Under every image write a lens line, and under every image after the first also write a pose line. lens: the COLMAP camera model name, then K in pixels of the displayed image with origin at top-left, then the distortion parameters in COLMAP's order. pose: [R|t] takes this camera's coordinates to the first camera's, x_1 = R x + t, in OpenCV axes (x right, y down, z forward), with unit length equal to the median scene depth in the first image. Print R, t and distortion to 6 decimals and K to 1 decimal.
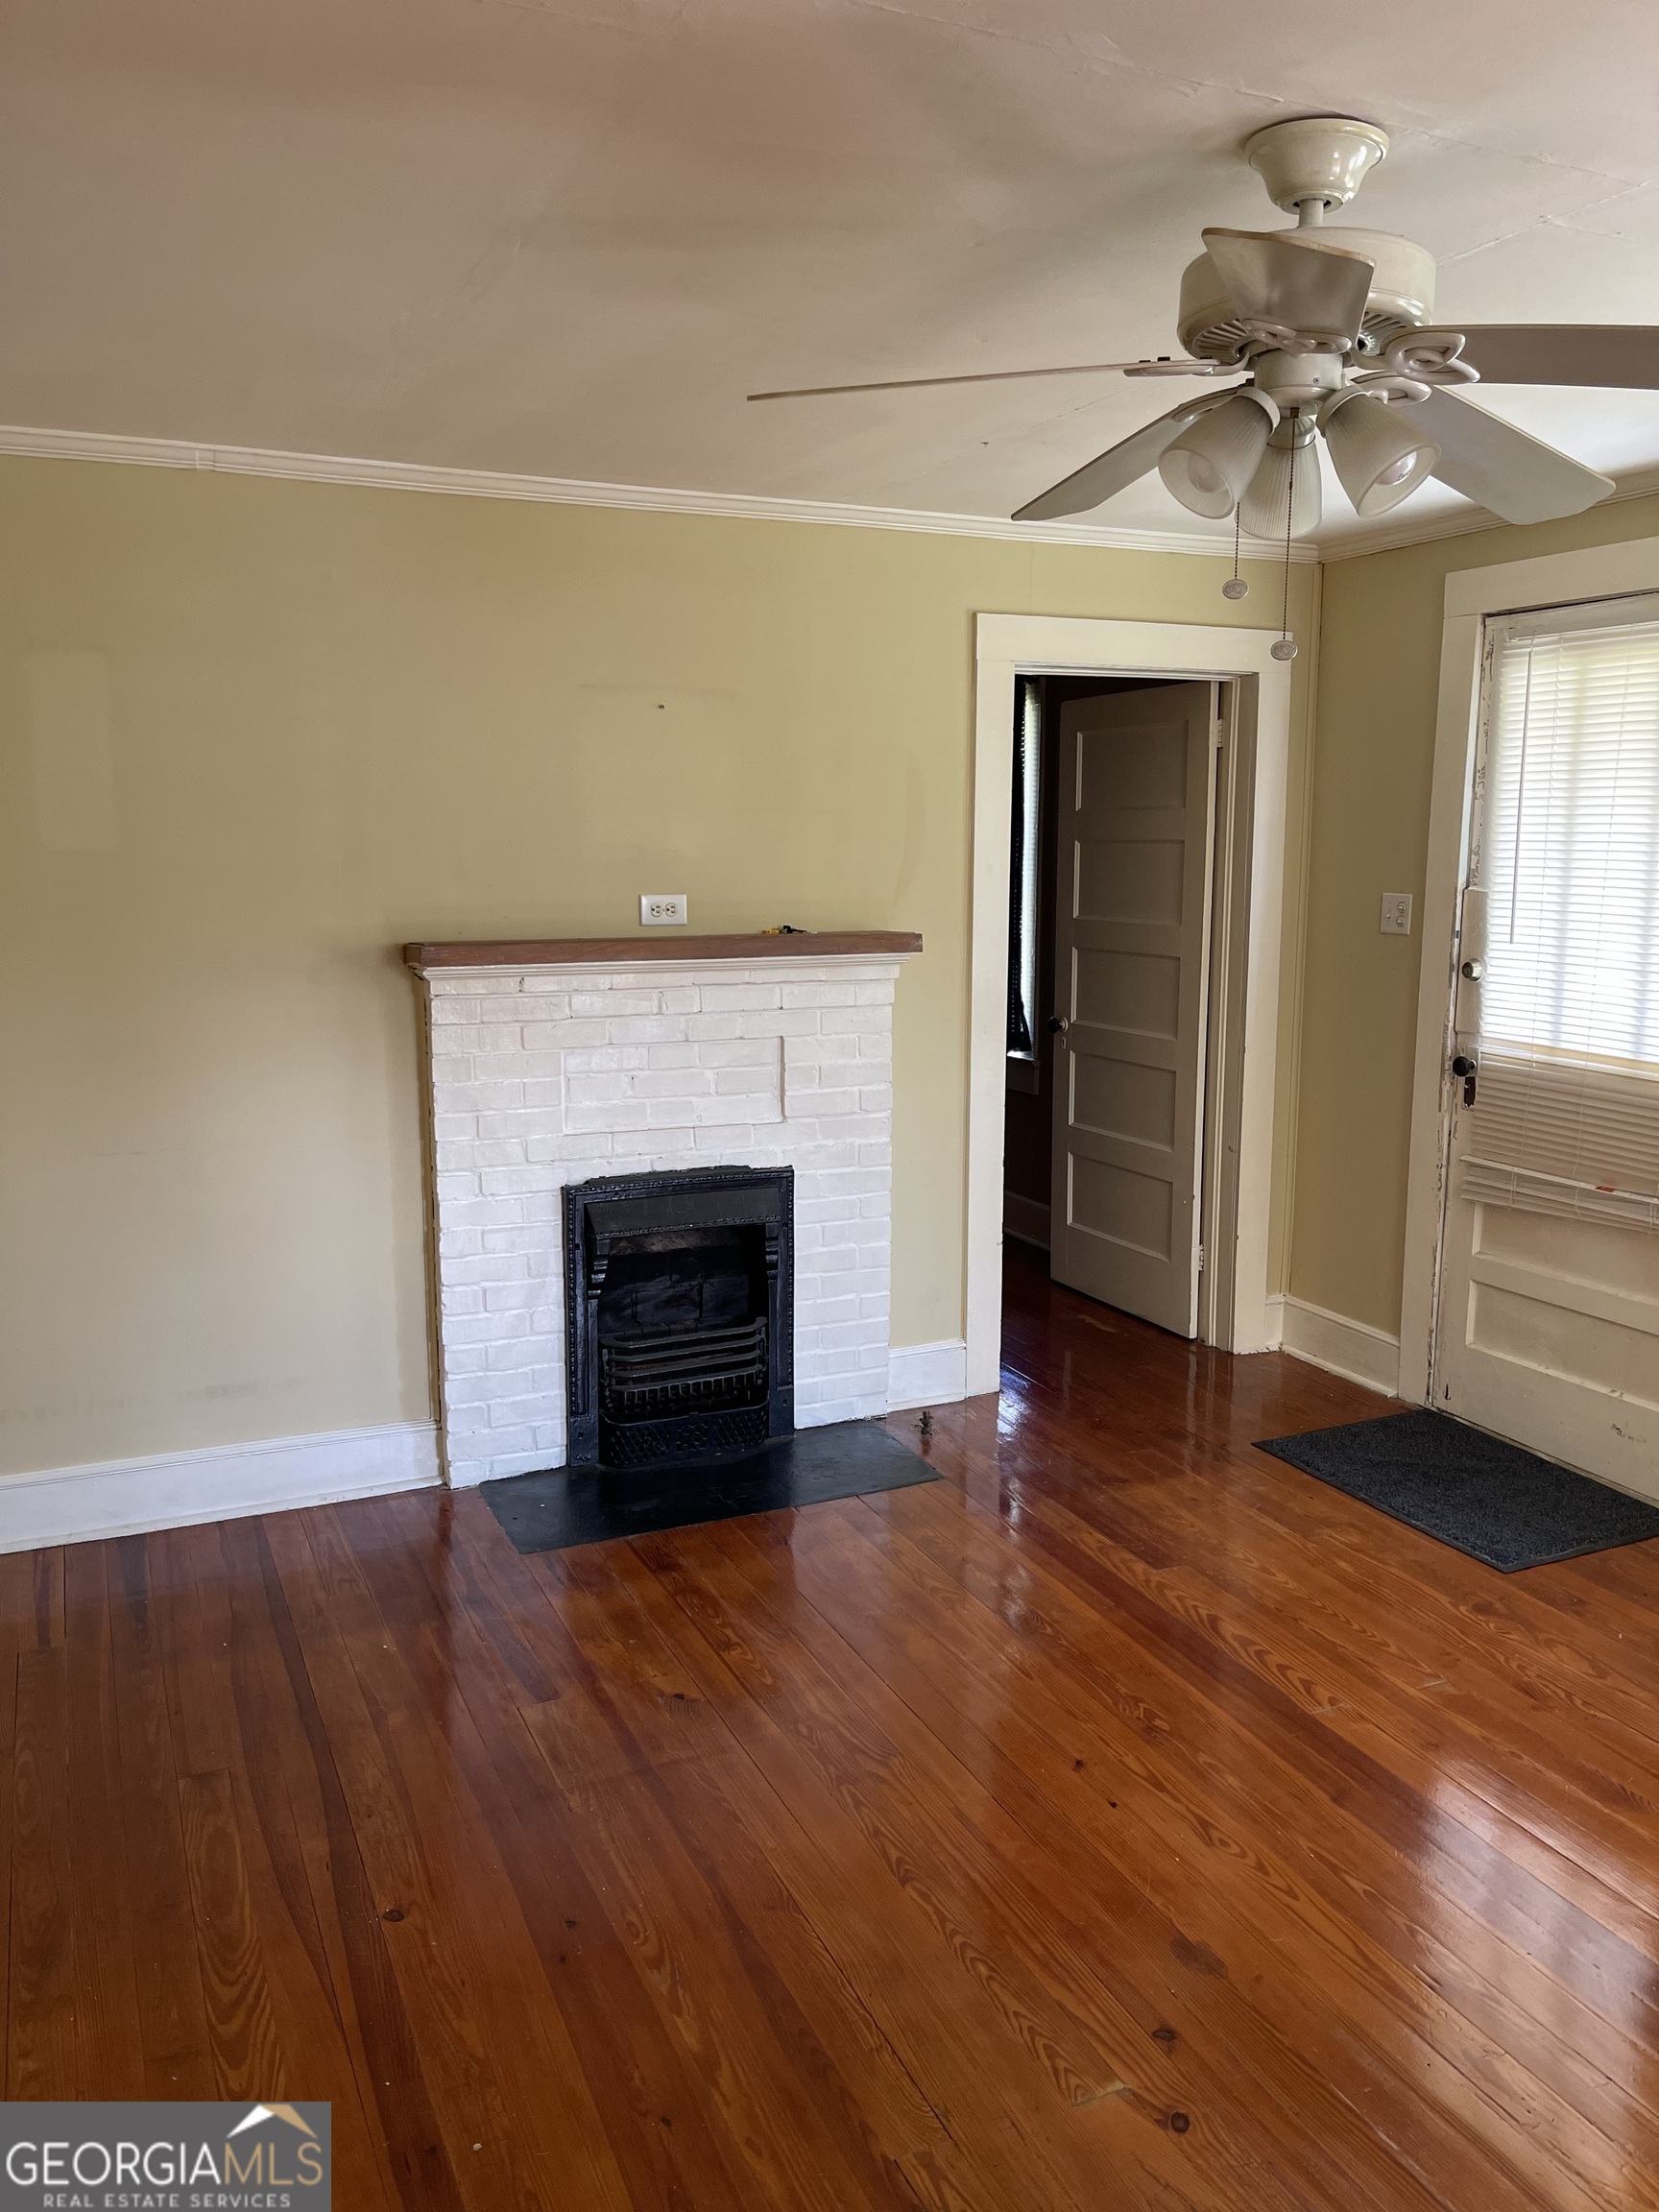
lens RADIAL K [[1676.6, 0, 829.5], [0, 1676.6, 1106.0], [0, 0, 1]] dist [0.057516, -0.062698]
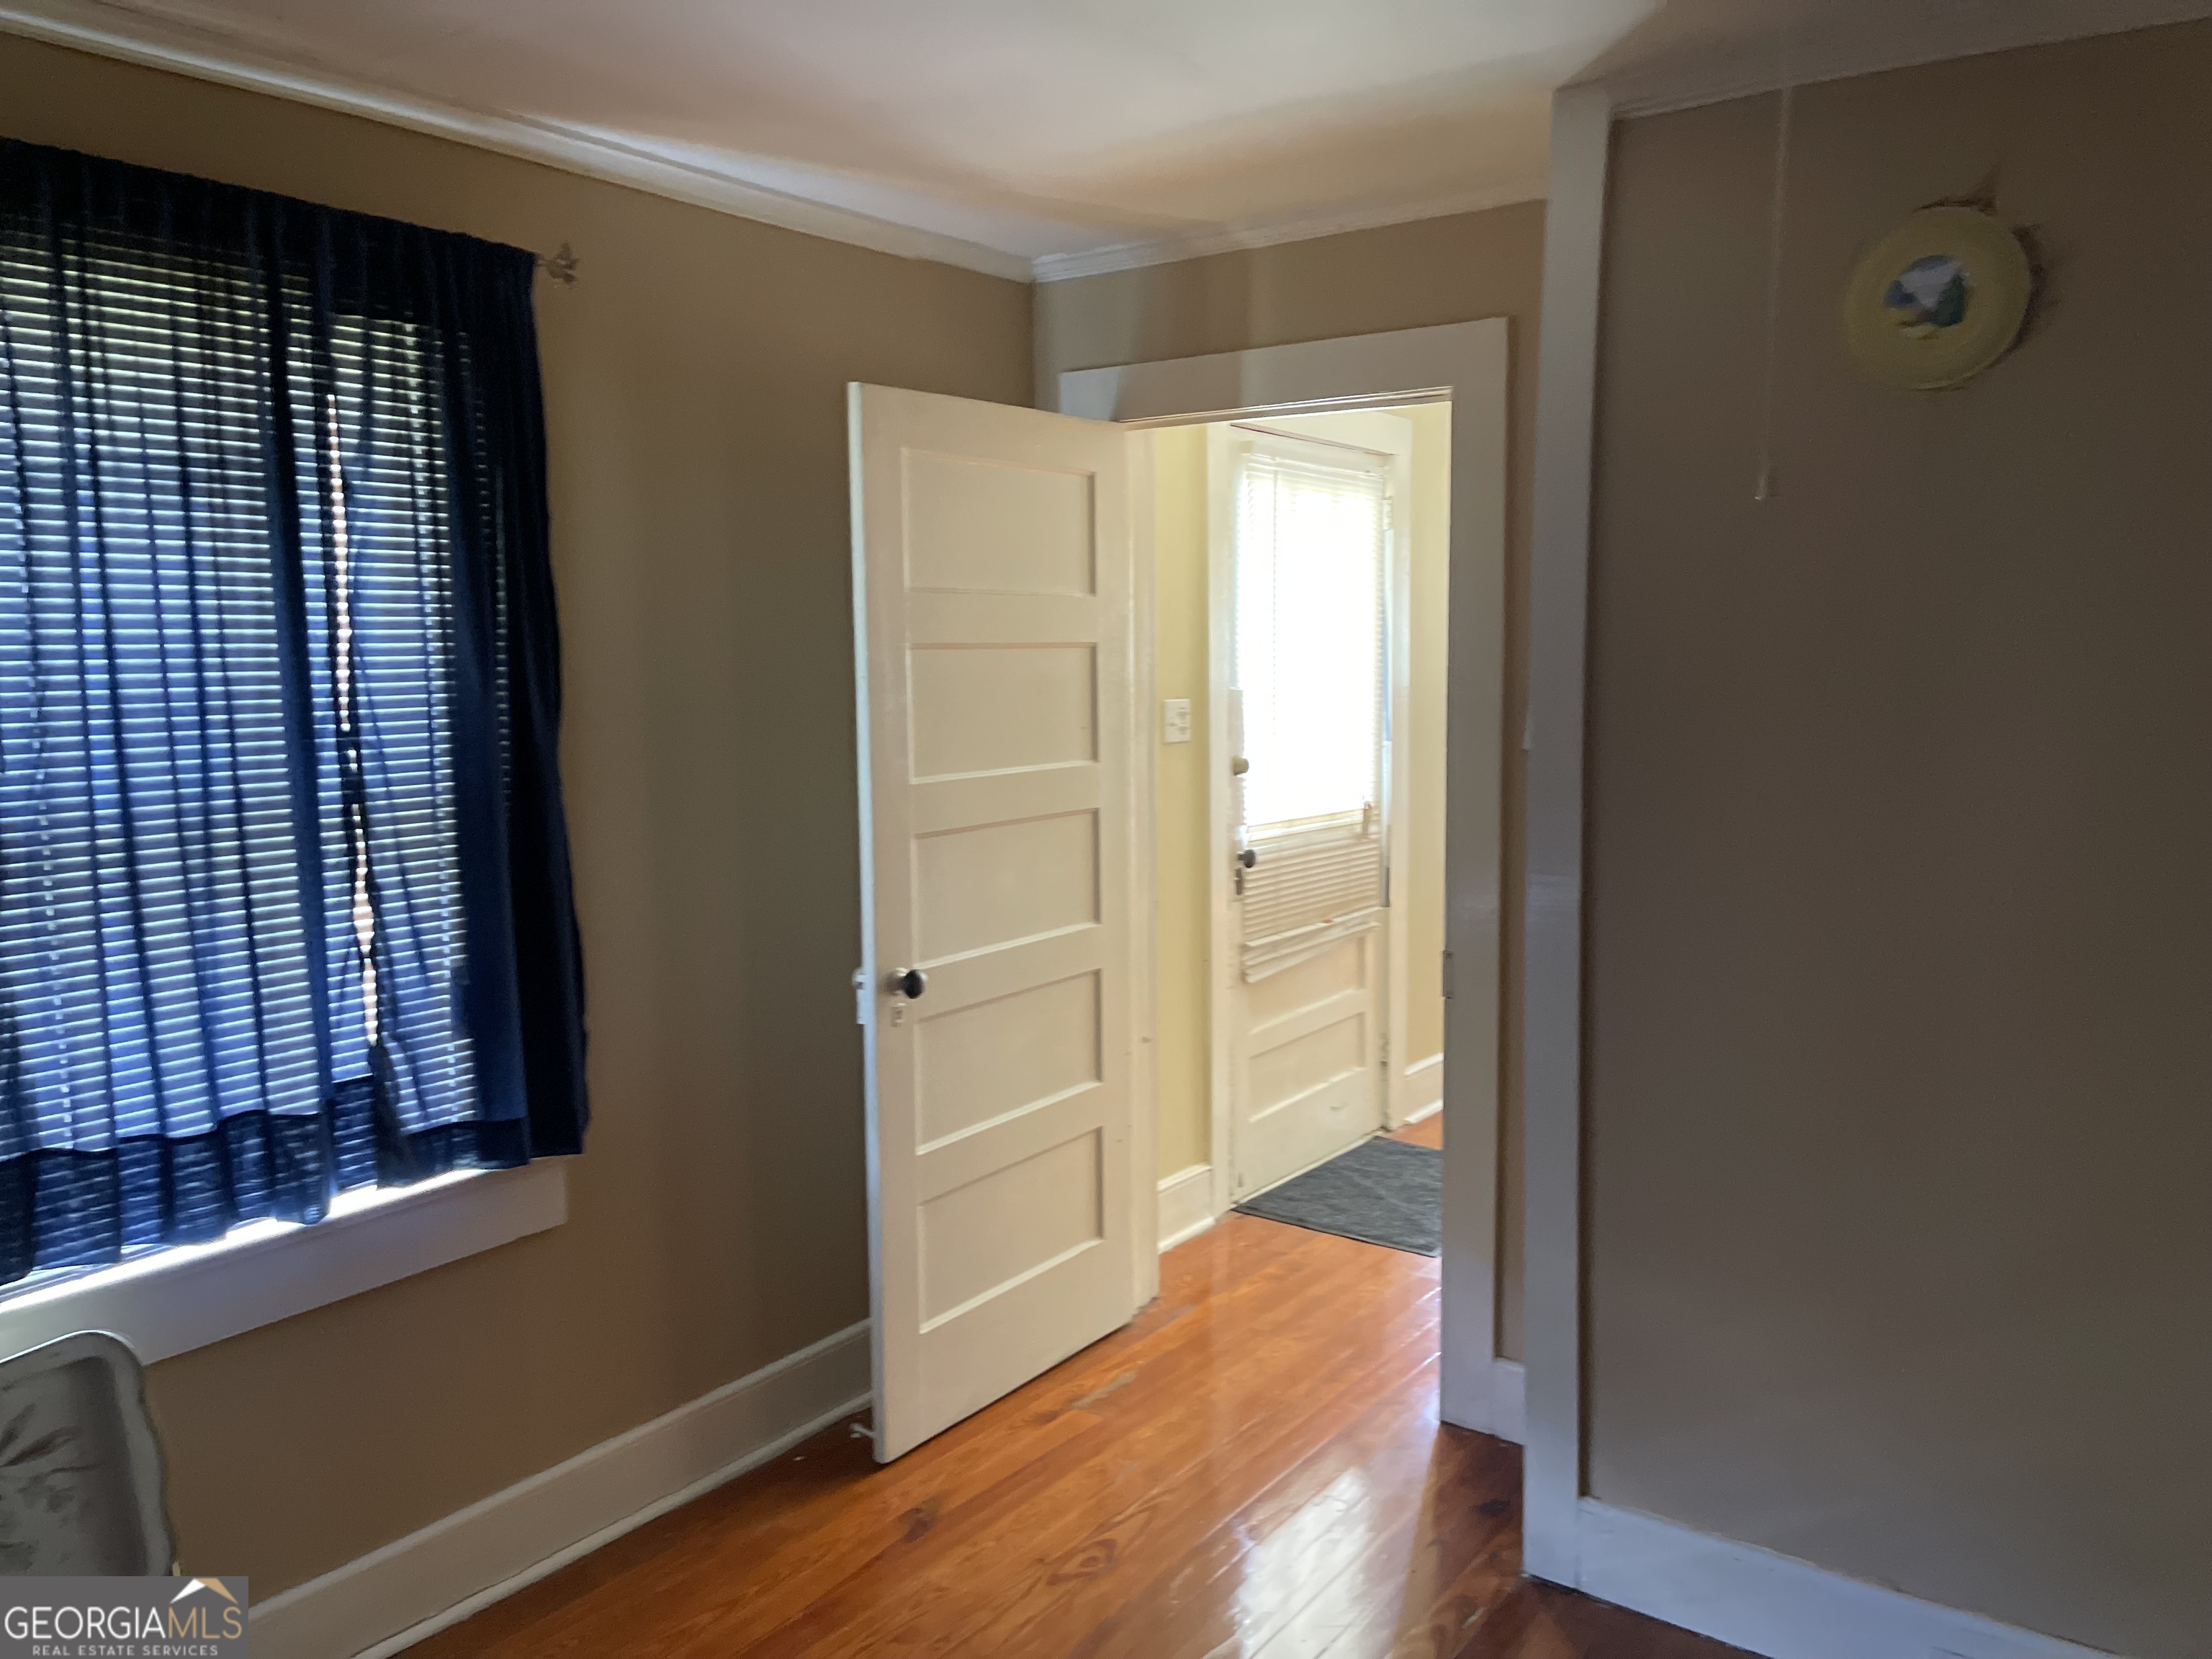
lens RADIAL K [[1676.6, 0, 1134.8], [0, 1676.6, 838.1], [0, 0, 1]] dist [0.057516, -0.062698]
pose [[-0.504095, -0.094982, 0.858409, -0.464758], [0.146116, 0.970227, 0.193160, -0.242216], [-0.851198, 0.222798, -0.475208, 1.533913]]
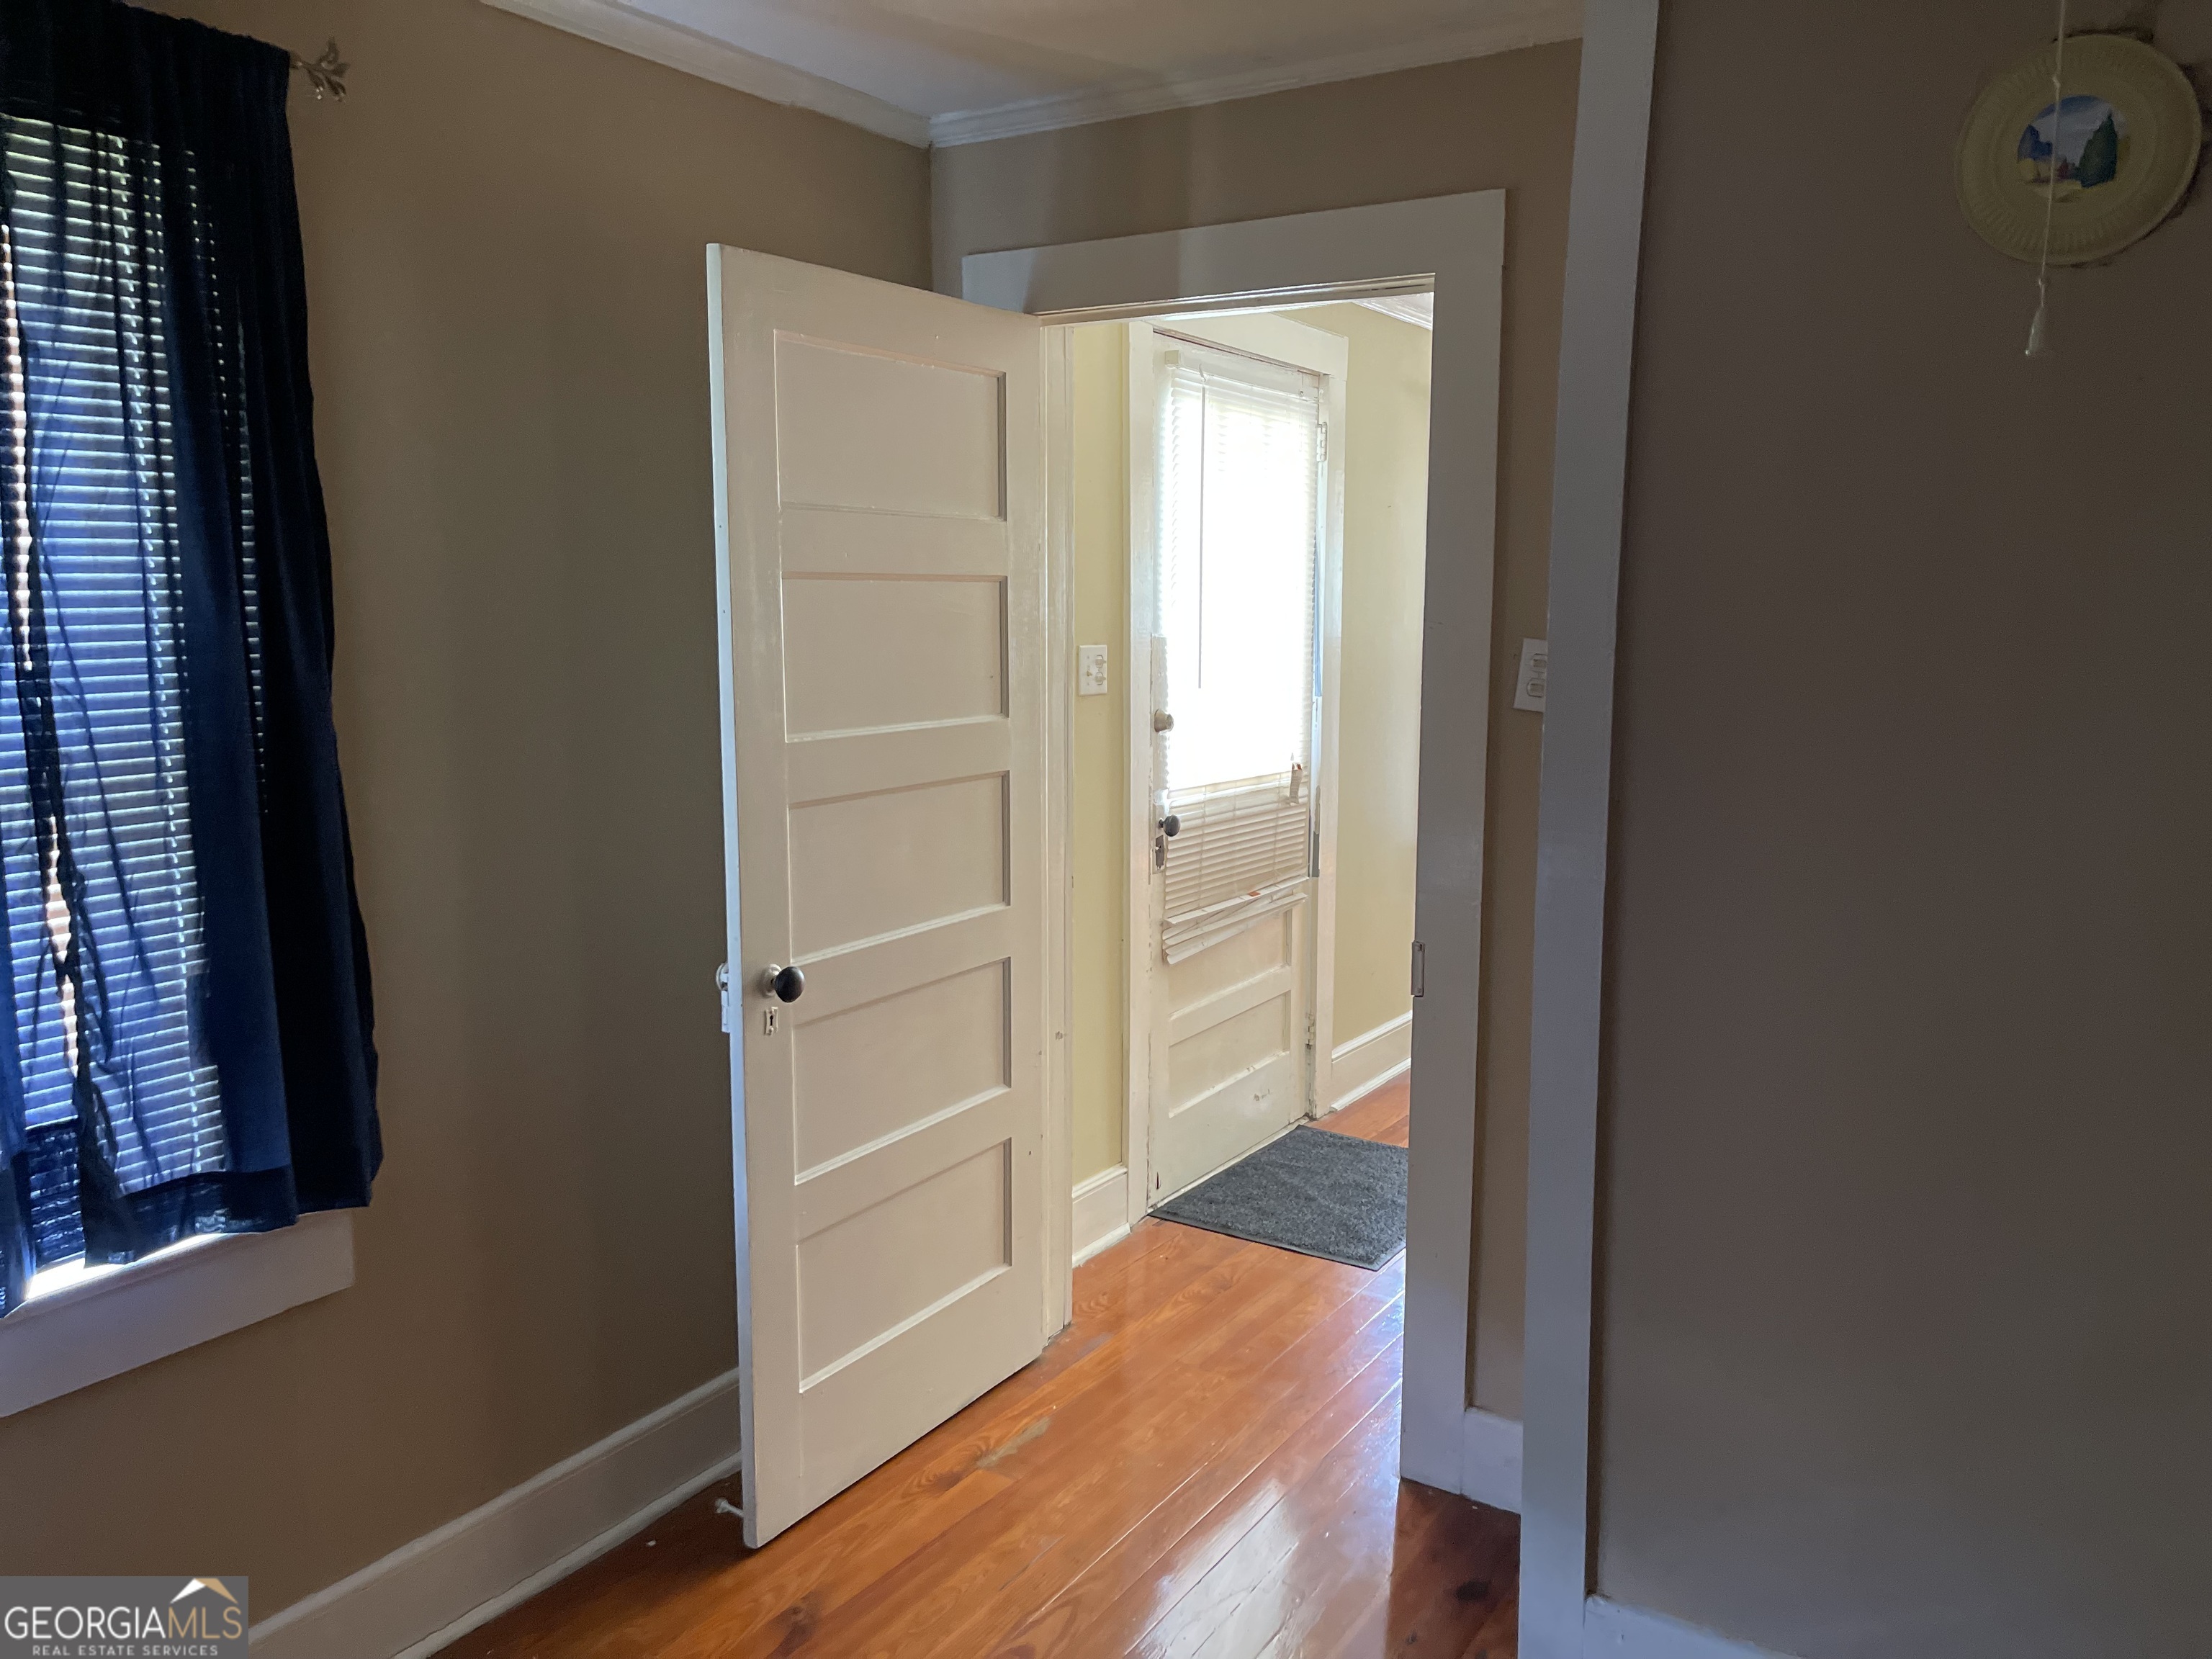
lens RADIAL K [[1676.6, 0, 1134.8], [0, 1676.6, 838.1], [0, 0, 1]] dist [0.057516, -0.062698]
pose [[-0.561981, -0.121768, 0.818138, -0.361577], [0.127362, 0.964570, 0.231048, -0.229586], [-0.817286, 0.234044, -0.526562, 1.490646]]
